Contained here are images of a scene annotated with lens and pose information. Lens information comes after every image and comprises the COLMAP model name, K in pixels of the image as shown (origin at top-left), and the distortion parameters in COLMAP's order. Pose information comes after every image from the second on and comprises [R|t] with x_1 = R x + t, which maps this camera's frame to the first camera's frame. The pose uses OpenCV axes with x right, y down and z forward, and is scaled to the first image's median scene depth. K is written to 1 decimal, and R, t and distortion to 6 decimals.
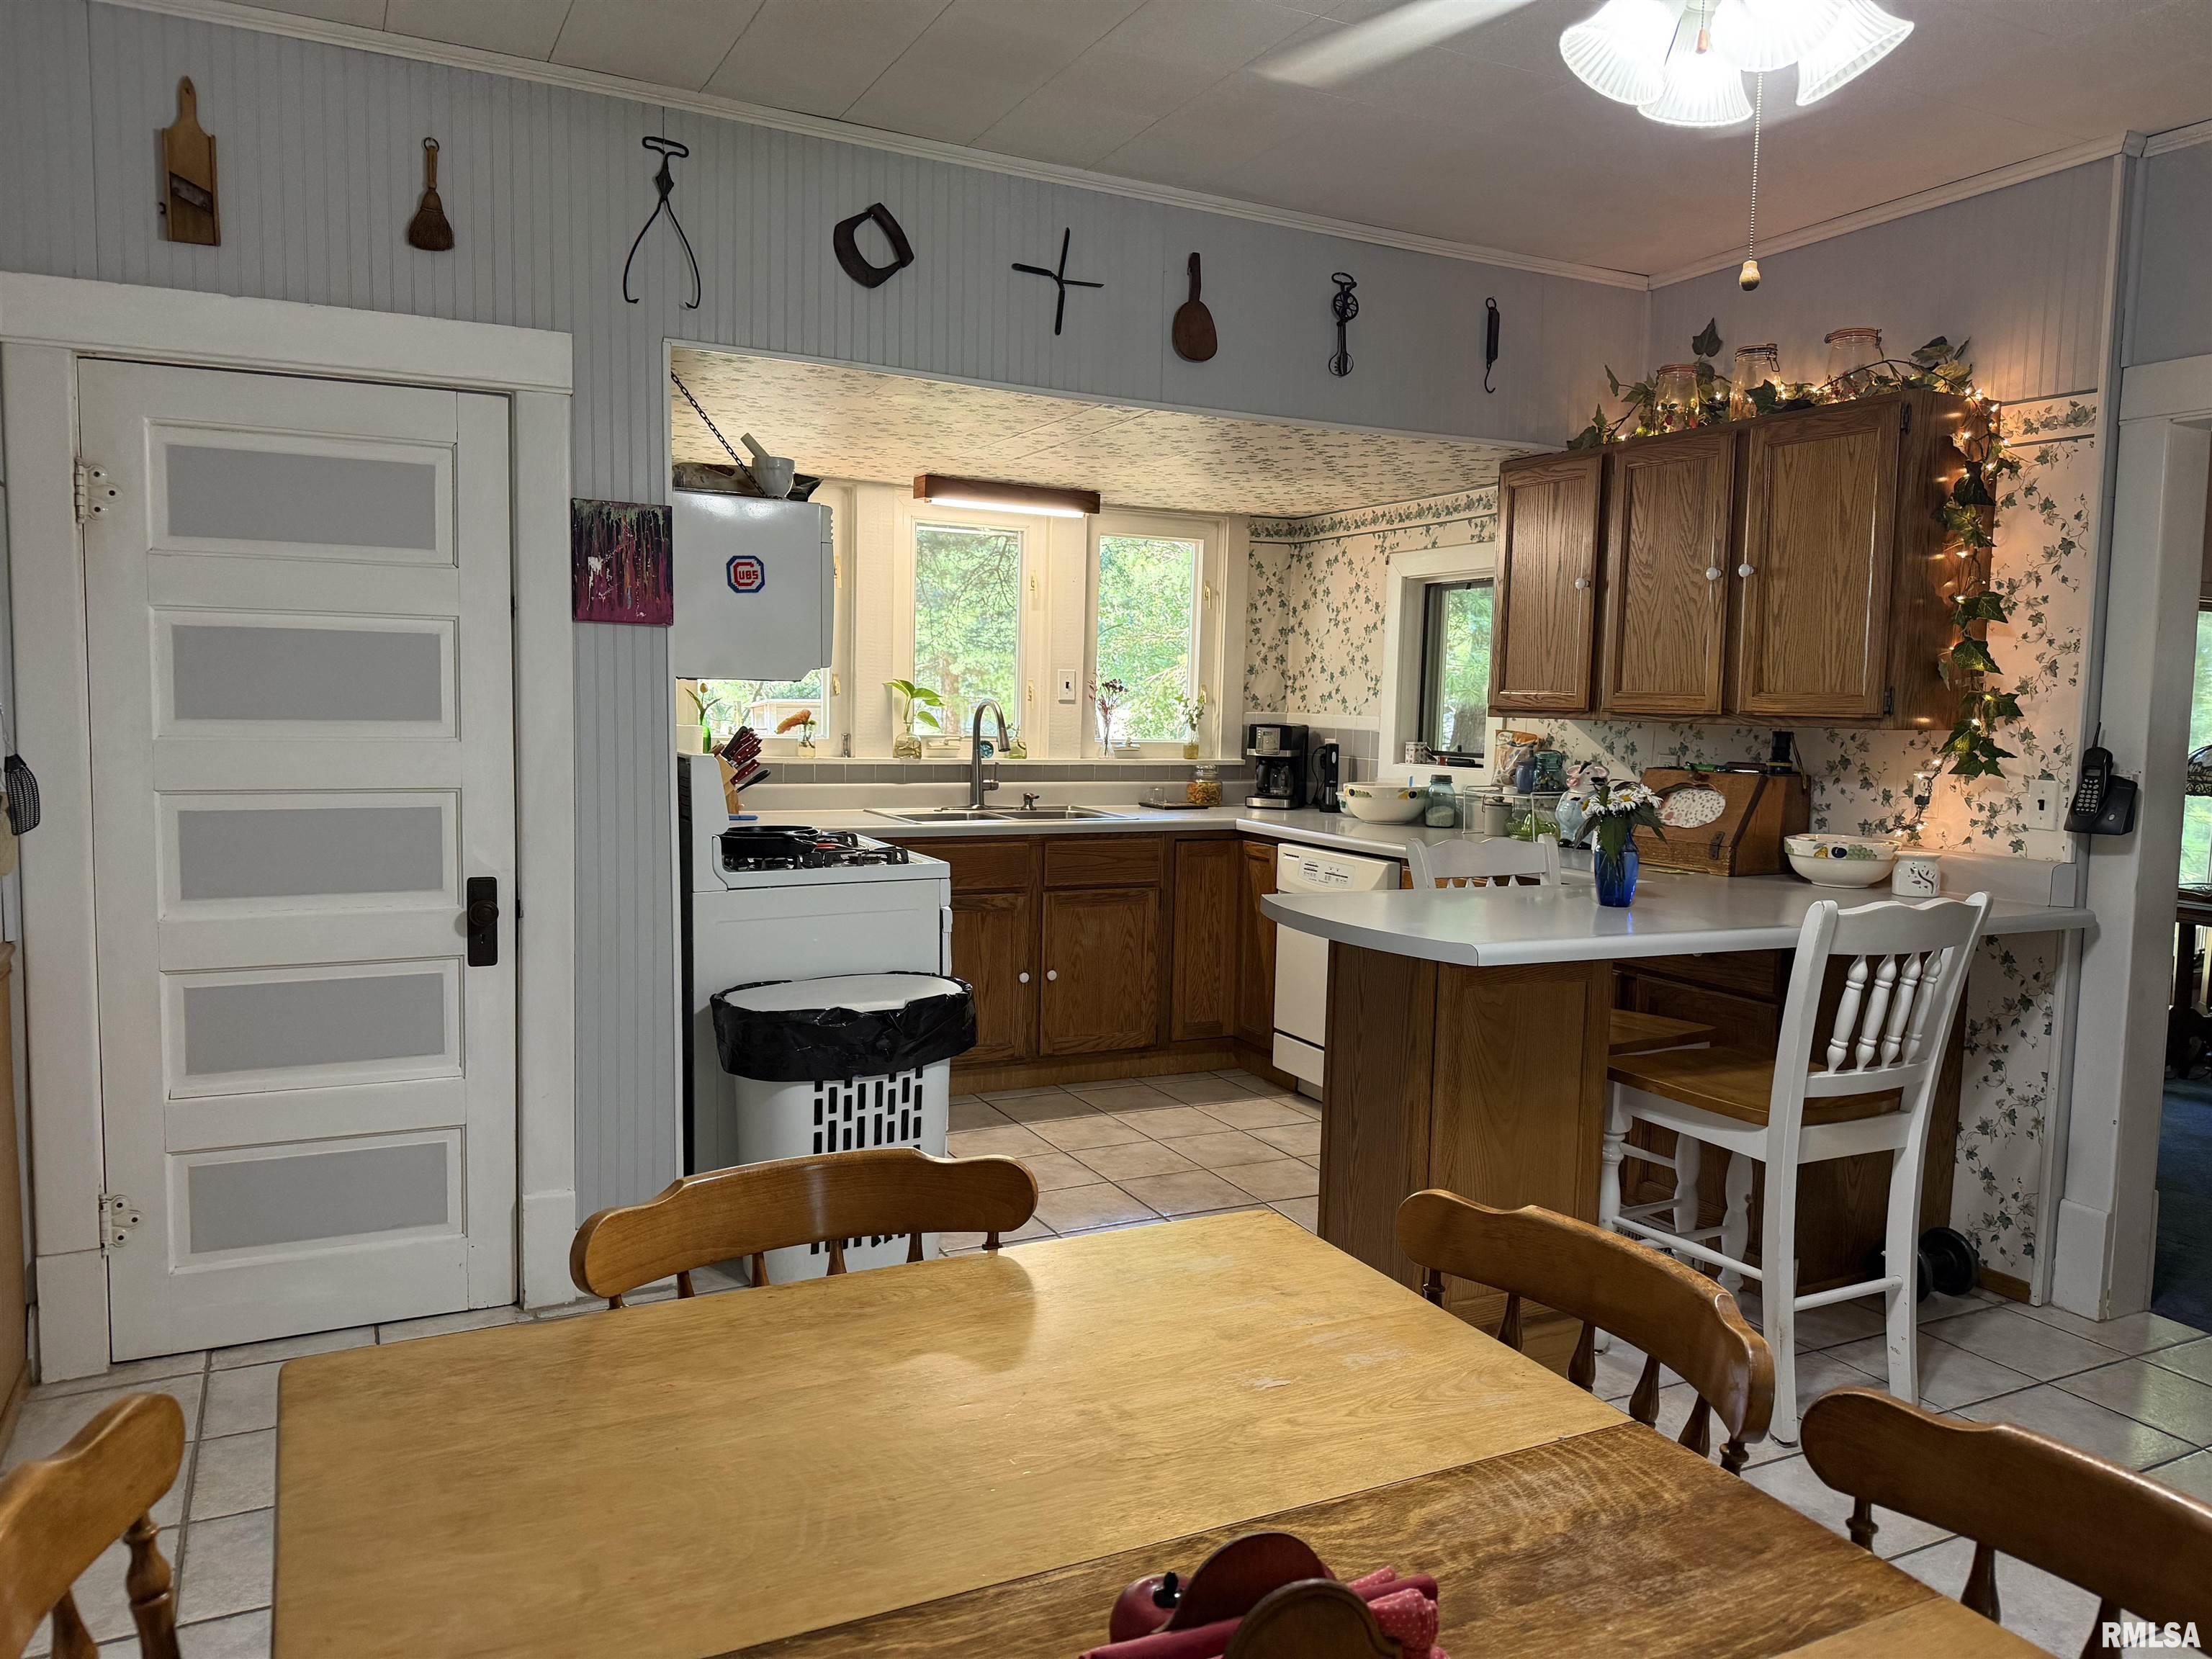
lens RADIAL K [[1541.2, 0, 1106.0], [0, 1541.2, 829.5], [0, 0, 1]] dist [-0.001367, -0.006740]
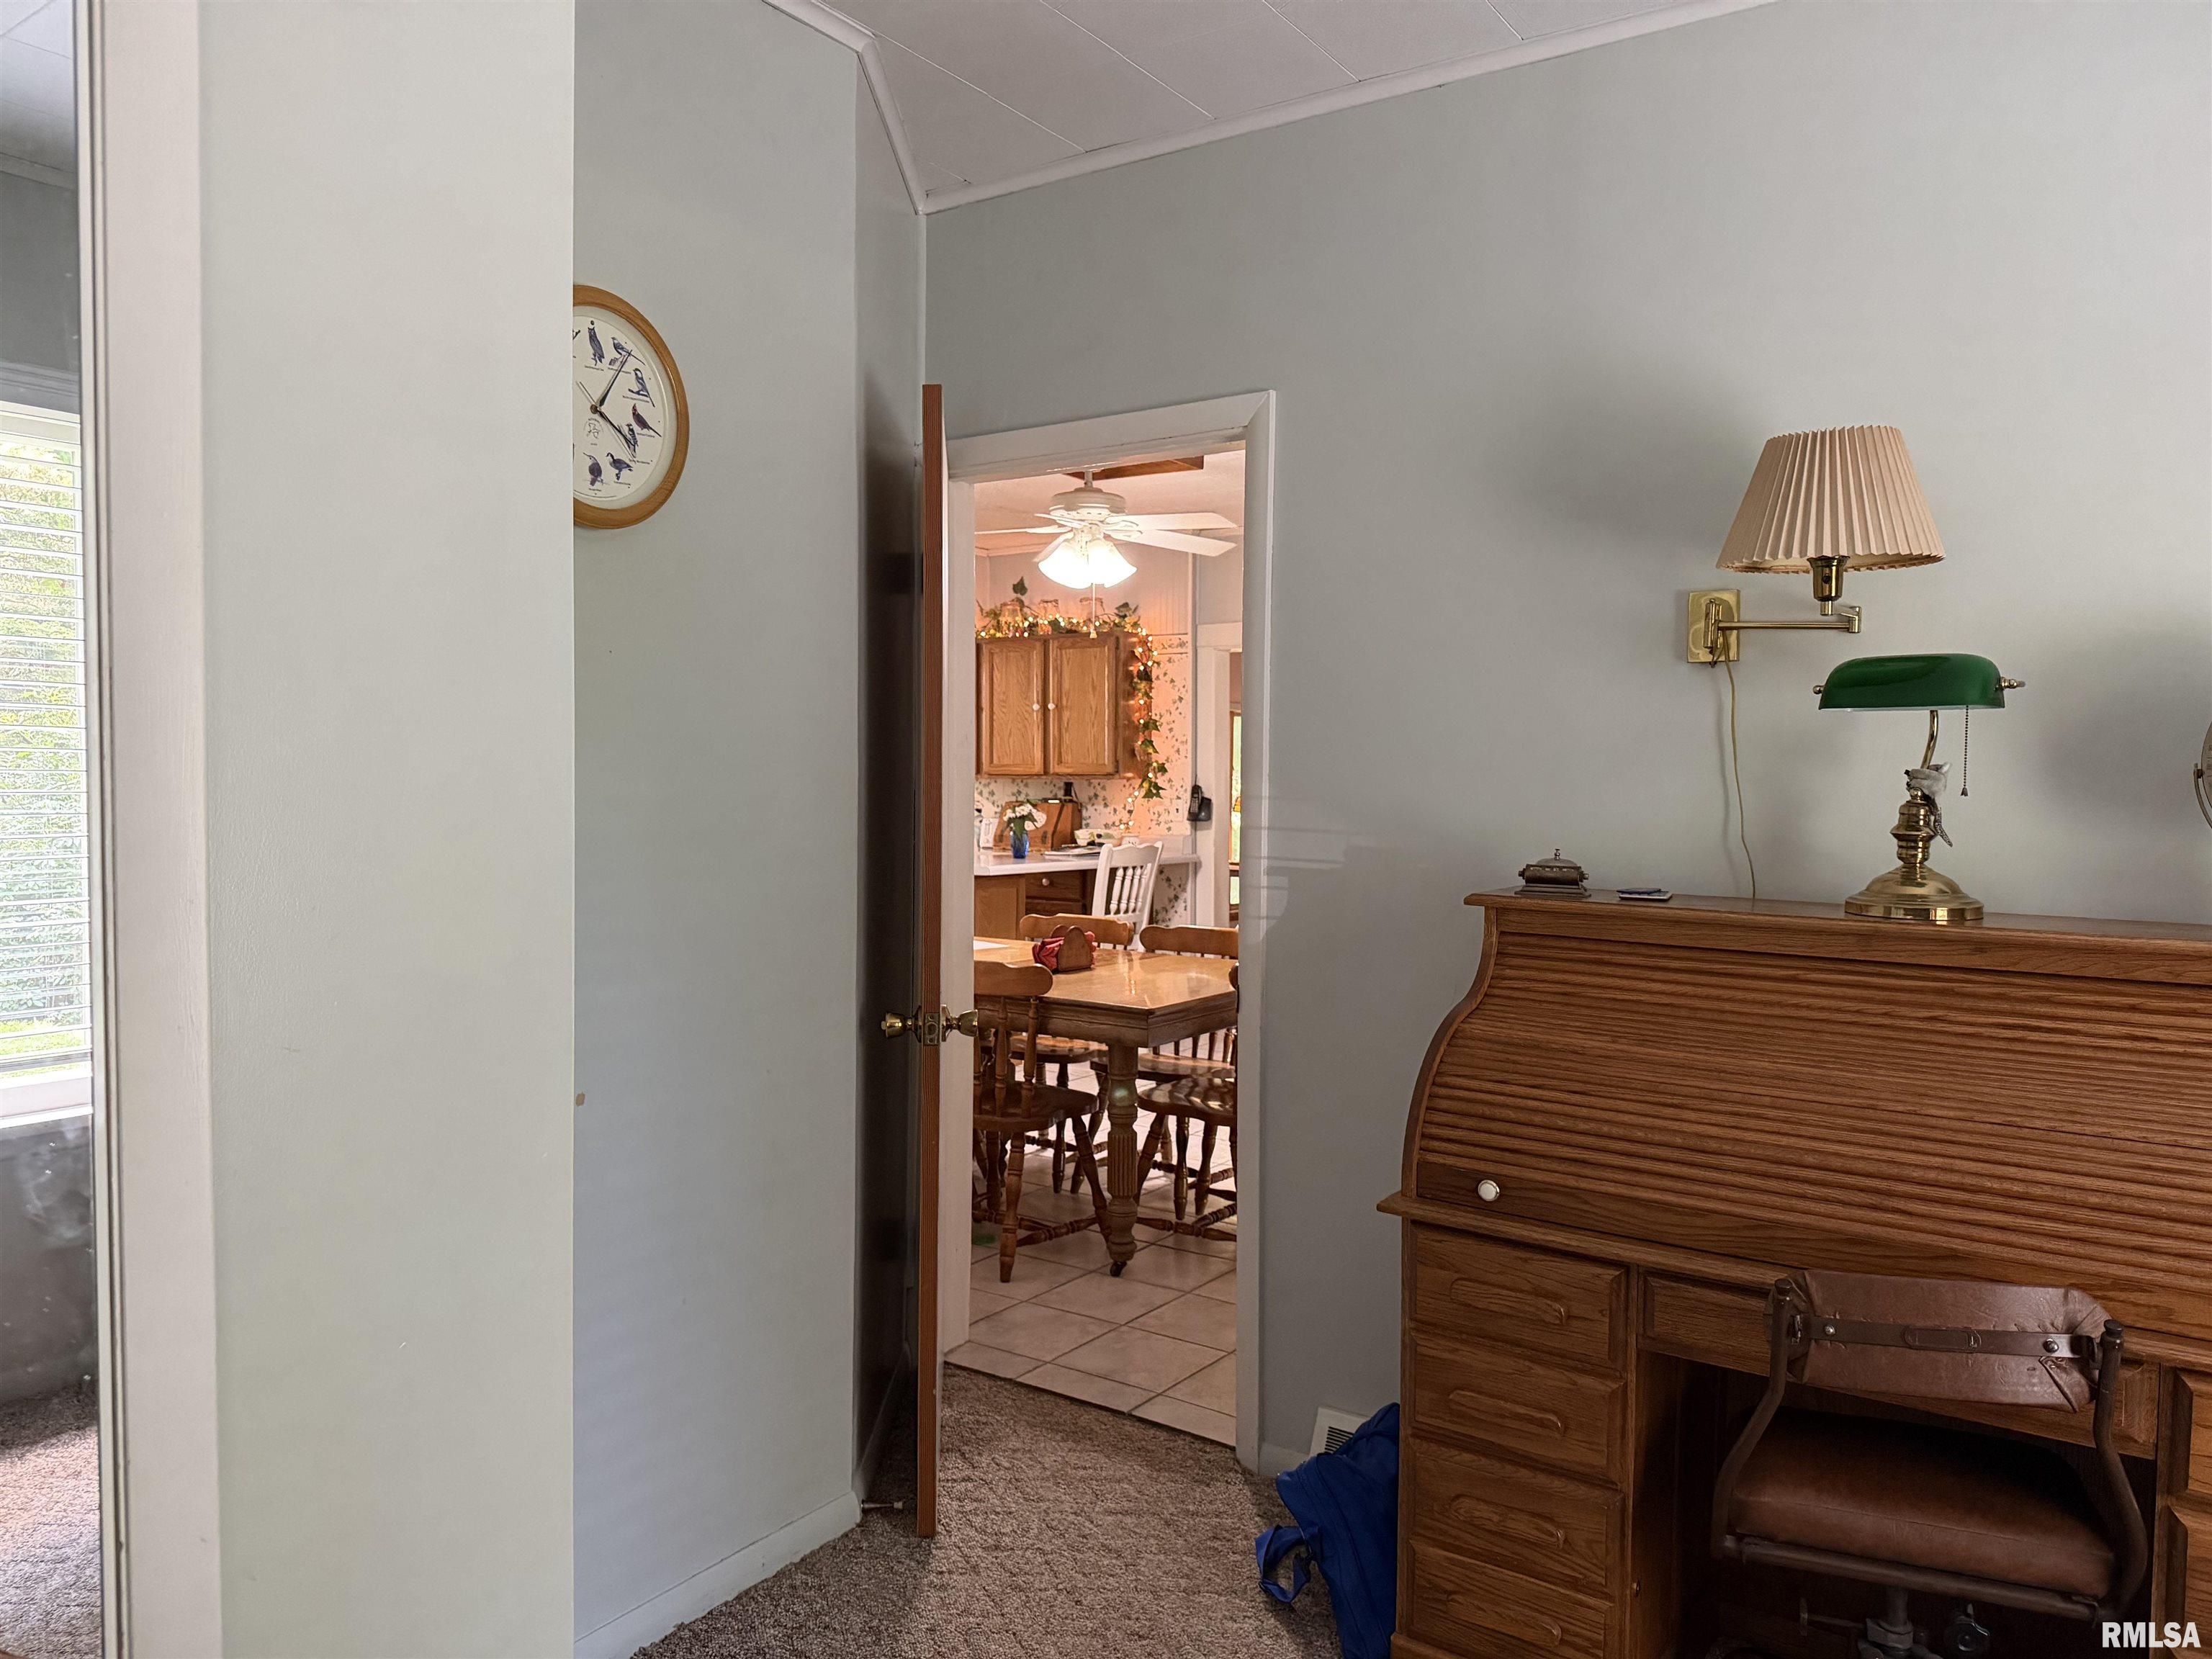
lens RADIAL K [[1541.2, 0, 1106.0], [0, 1541.2, 829.5], [0, 0, 1]] dist [-0.001367, -0.006740]
pose [[0.874404, -0.032526, 0.484106, -0.594840], [0.055257, 0.997935, -0.032757, 0.080955], [-0.482041, 0.055393, 0.874396, -0.950667]]
